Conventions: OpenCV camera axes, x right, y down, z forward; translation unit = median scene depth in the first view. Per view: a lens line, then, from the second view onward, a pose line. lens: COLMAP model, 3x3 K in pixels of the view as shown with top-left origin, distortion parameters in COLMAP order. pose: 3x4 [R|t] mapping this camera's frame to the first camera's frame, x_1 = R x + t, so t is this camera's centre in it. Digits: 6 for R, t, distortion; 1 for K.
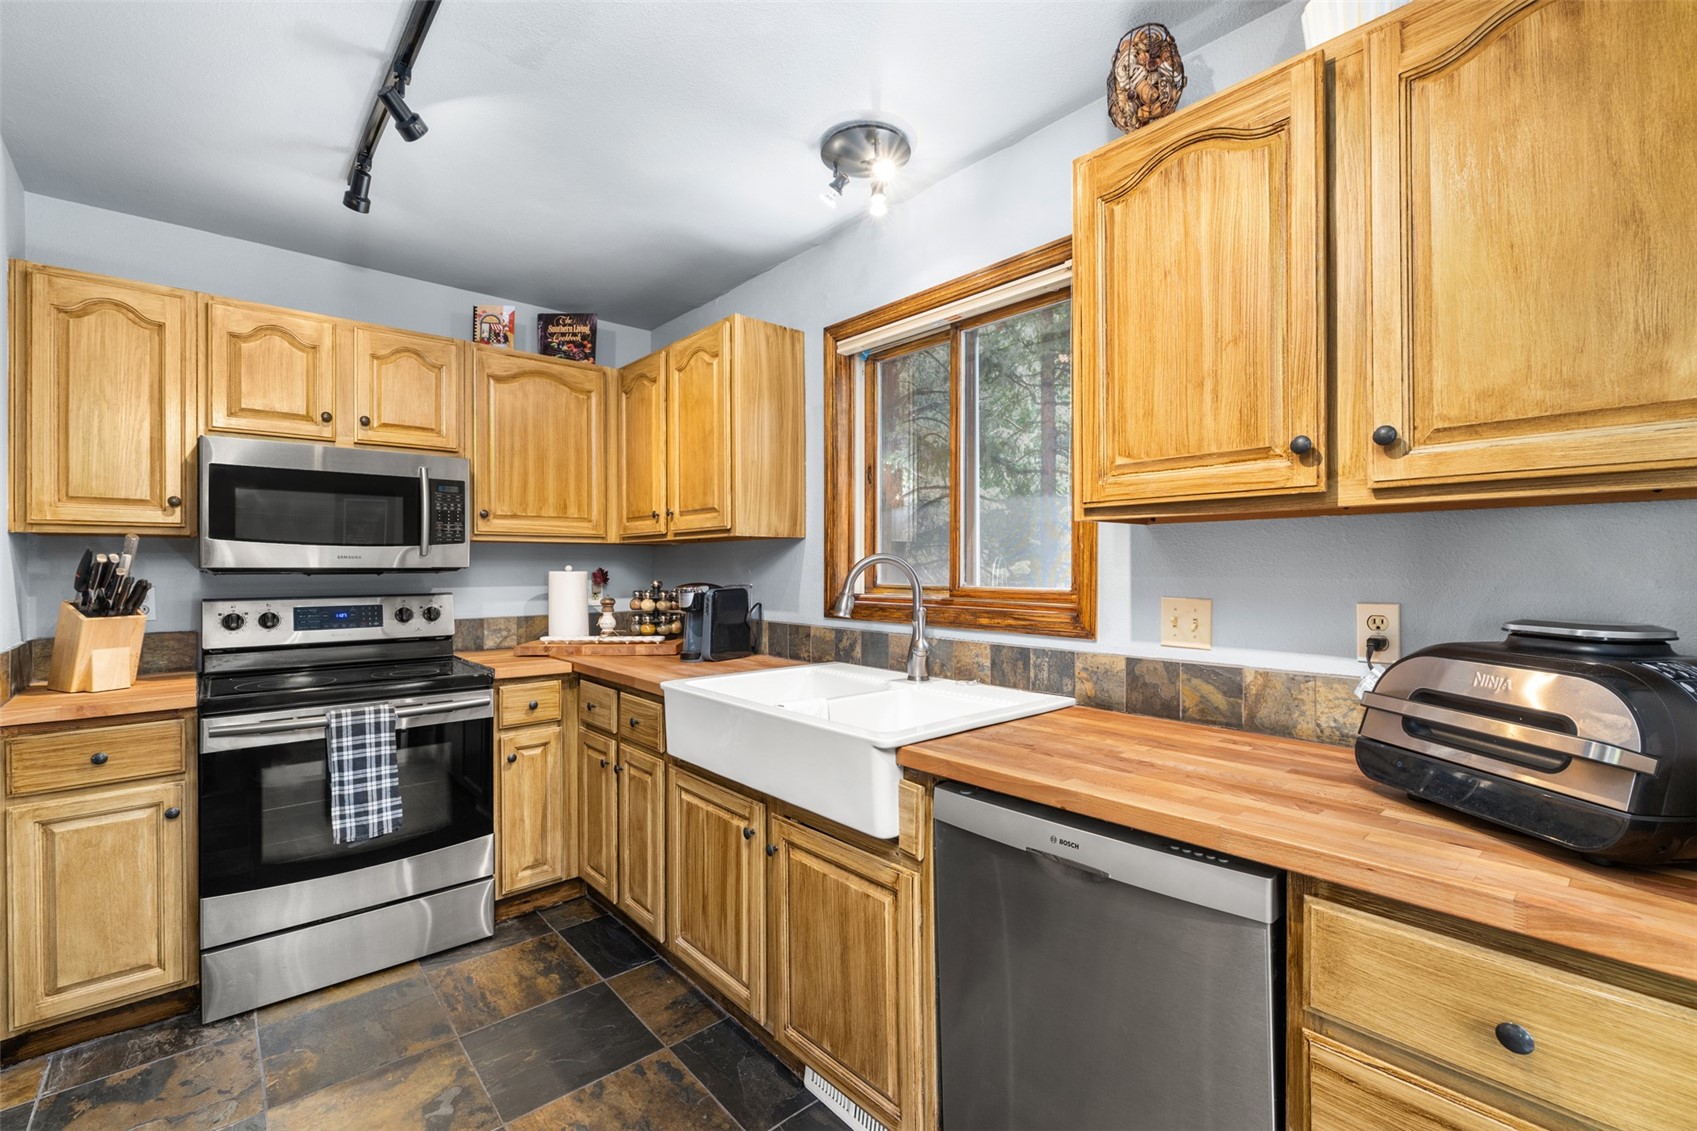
lens RADIAL K [[733.3, 0, 843.8], [0, 733.3, 562.7], [0, 0, 1]] dist [-0.001879, 0.000083]
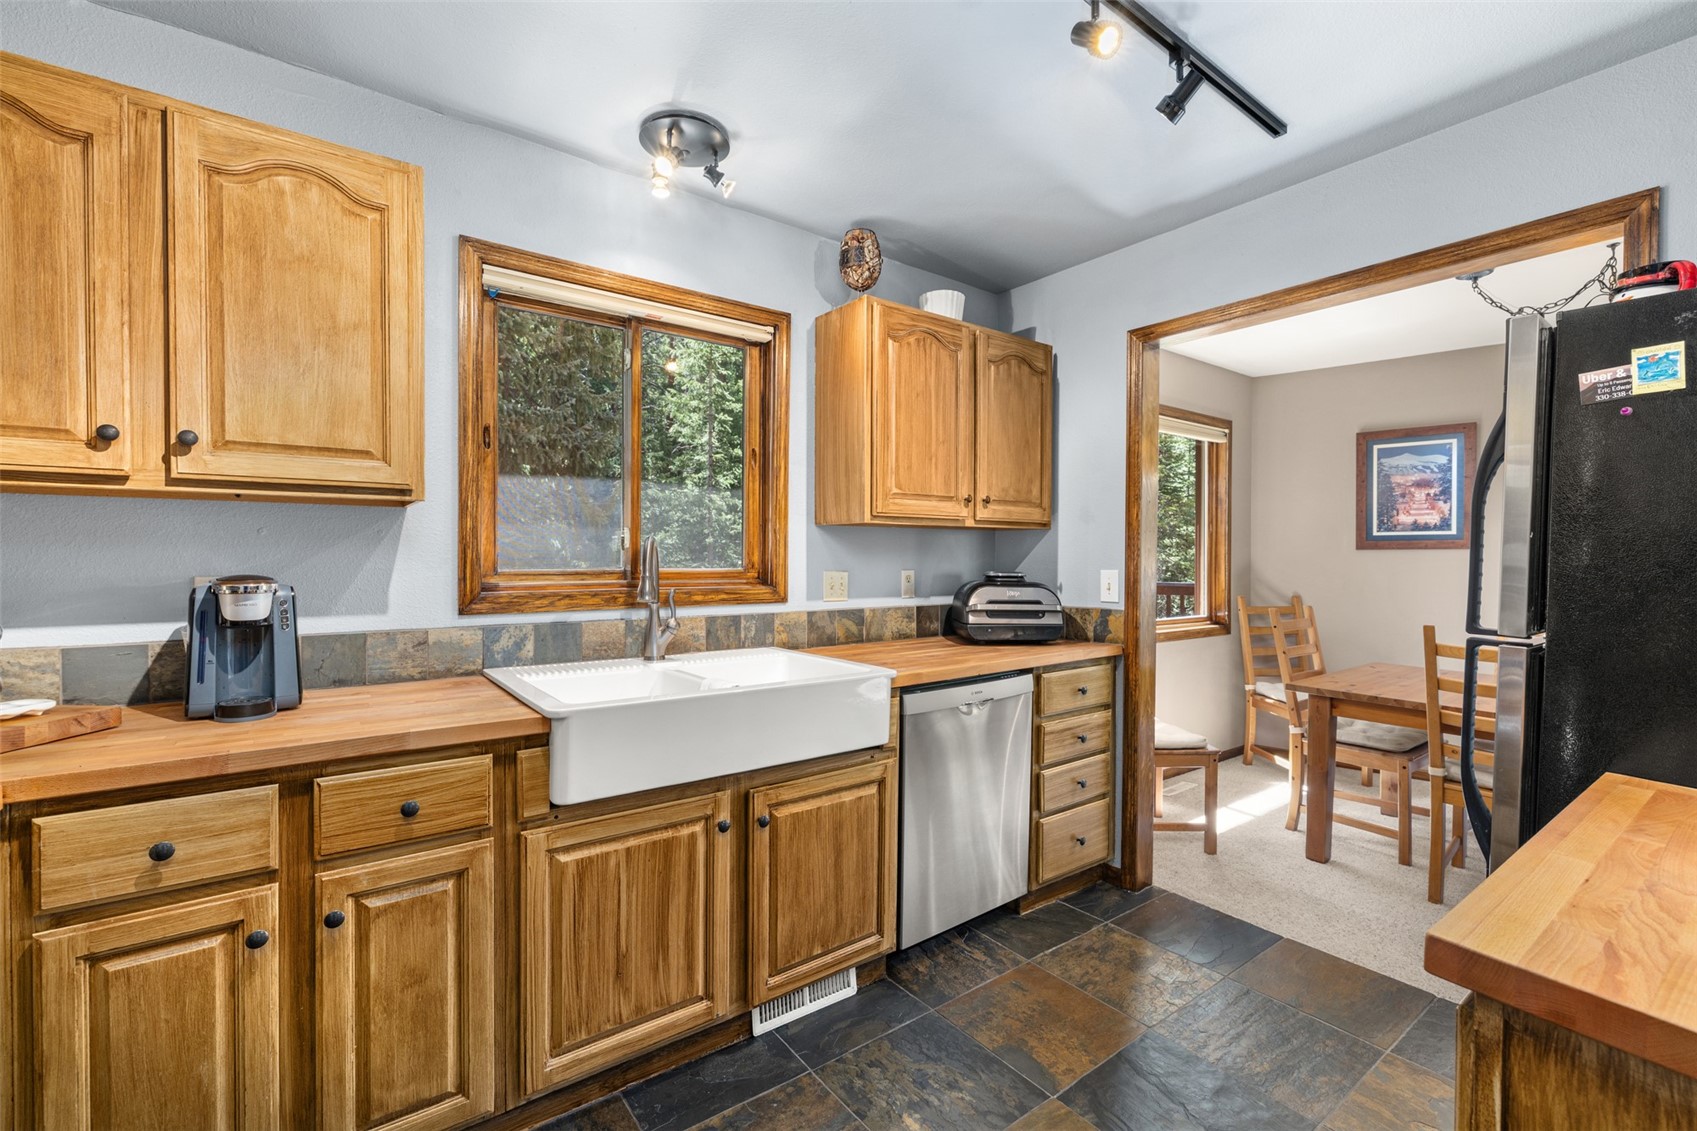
lens RADIAL K [[733.3, 0, 841.5], [0, 733.3, 565.7], [0, 0, 1]] dist [-0.001879, 0.000083]
pose [[0.082250, -0.006201, 0.996592, -1.087418], [-0.003908, 0.999971, 0.006544, 0.022964], [-0.996604, -0.004433, 0.082223, 0.782793]]
